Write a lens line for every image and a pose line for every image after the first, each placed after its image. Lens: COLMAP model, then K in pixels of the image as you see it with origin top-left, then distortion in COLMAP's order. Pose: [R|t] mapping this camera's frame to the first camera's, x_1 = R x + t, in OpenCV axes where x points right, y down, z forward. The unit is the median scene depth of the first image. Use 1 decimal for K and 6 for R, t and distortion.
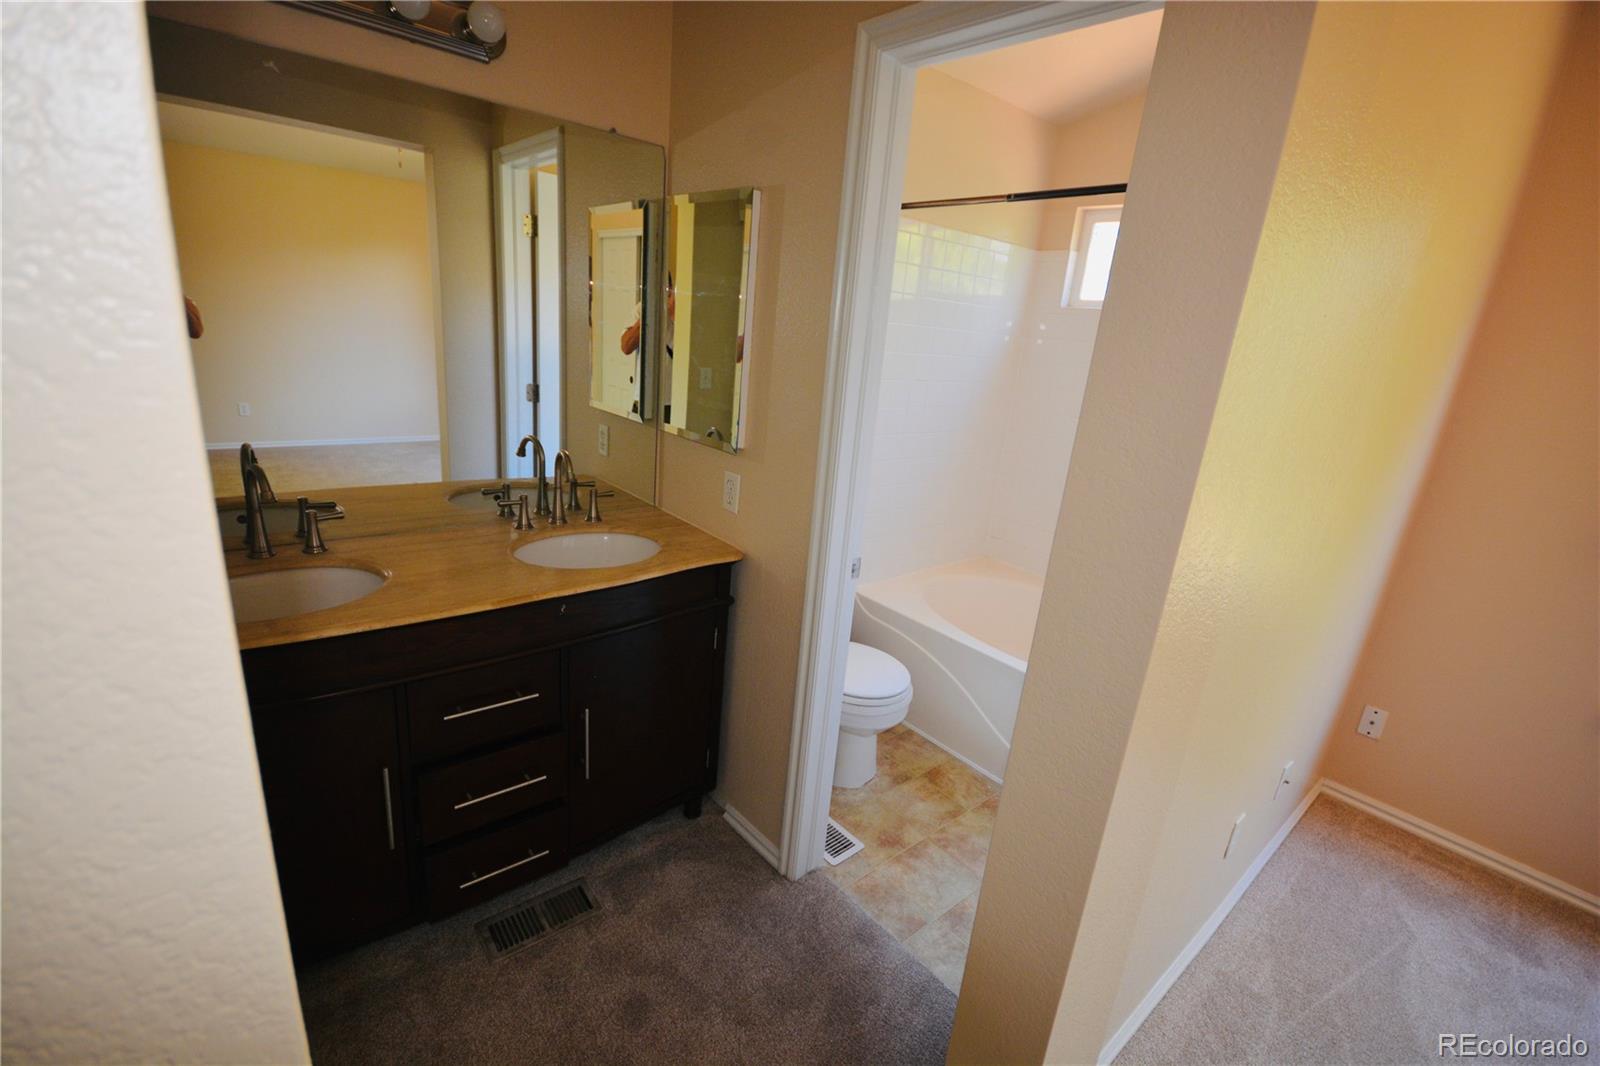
lens RADIAL K [[732.8, 0, 800.0], [0, 732.8, 533.0], [0, 0, 1]] dist [-0.009221, -0.000753]
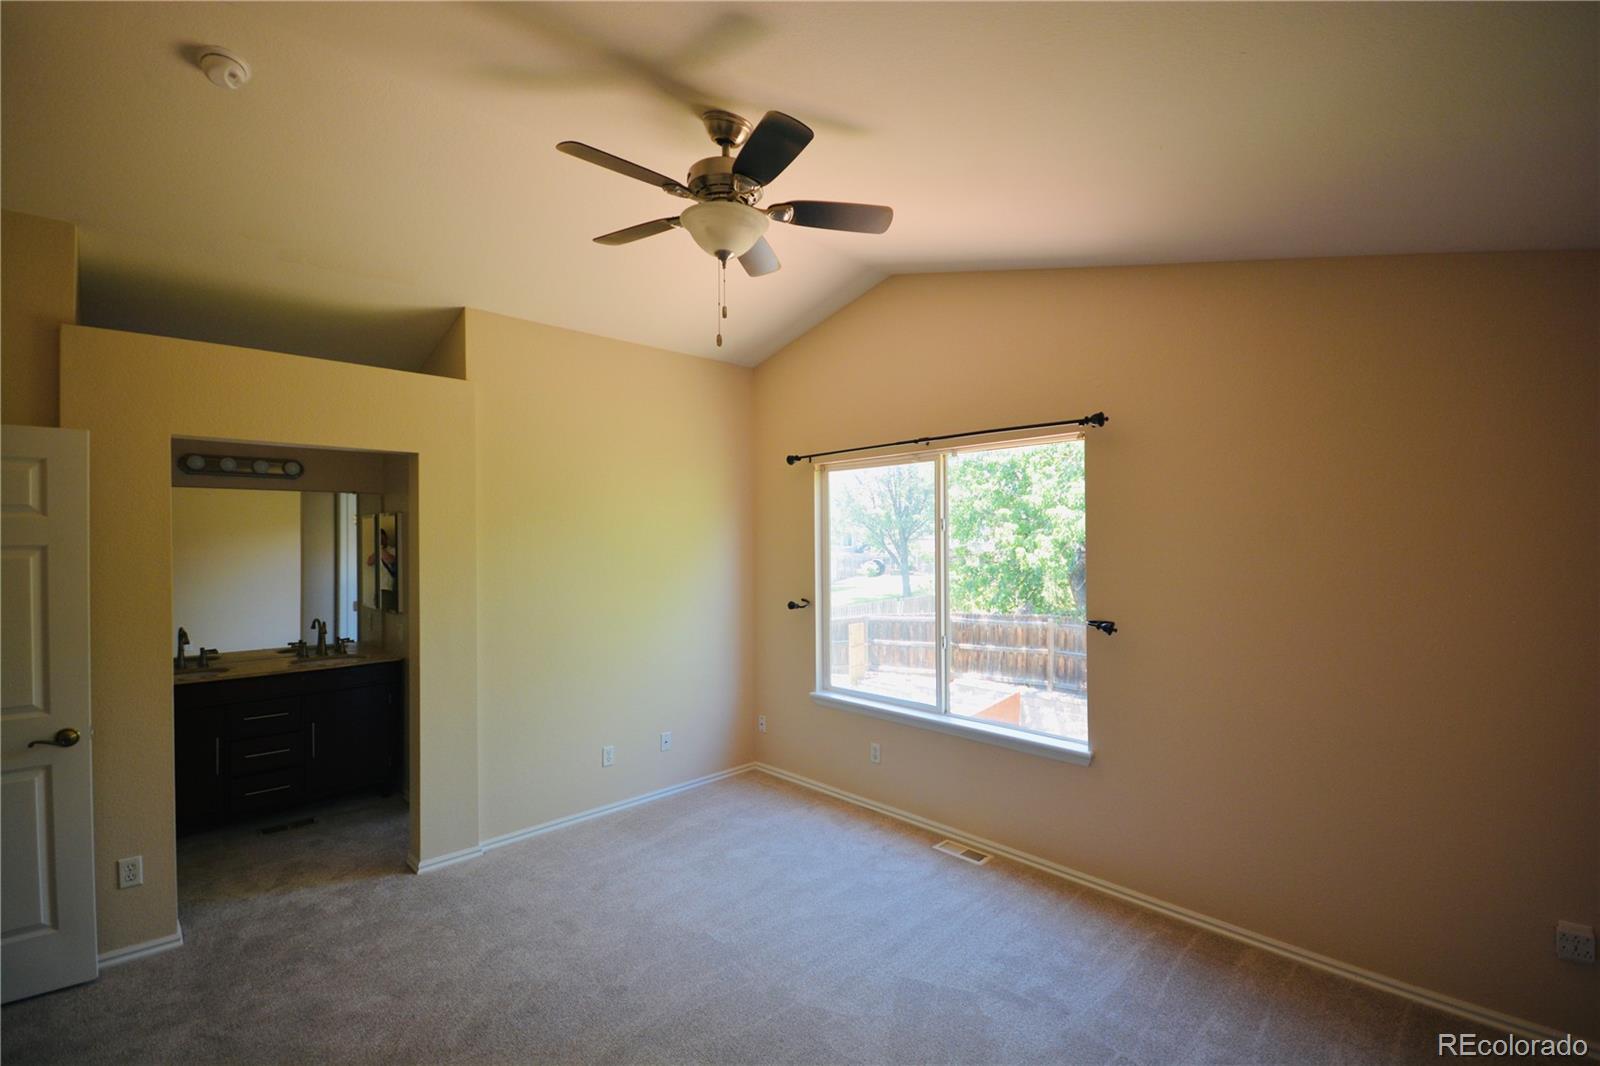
lens RADIAL K [[699.7, 0, 805.3], [0, 699.7, 540.9], [0, 0, 1]] dist [-0.000635, -0.004253]
pose [[0.993602, -0.096821, 0.058142, 0.889745], [0.109494, 0.951992, -0.285871, 0.362751], [-0.027672, 0.290409, 0.956503, -1.015410]]
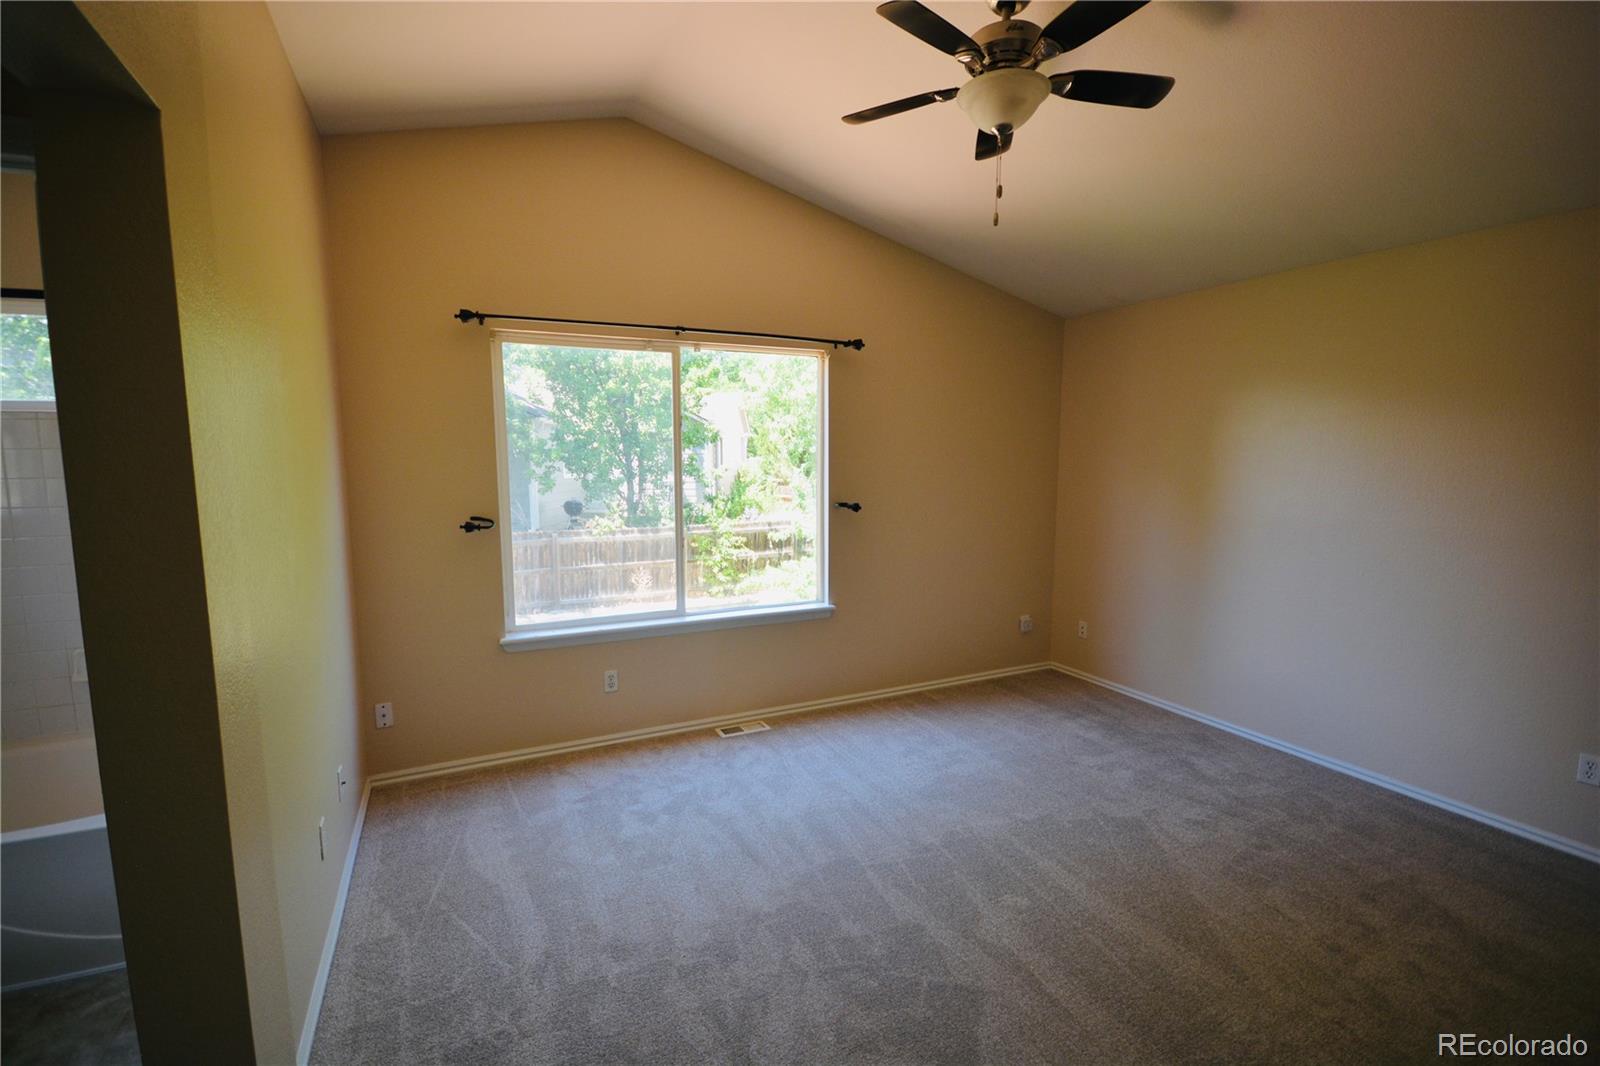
lens RADIAL K [[706.5, 0, 799.5], [0, 706.5, 539.1], [0, 0, 1]] dist [-0.000058, -0.003710]
pose [[0.264952, -0.208156, 0.941526, -0.145825], [0.302578, 0.945052, 0.123788, 0.033424], [-0.915558, 0.252087, 0.313377, -0.161514]]
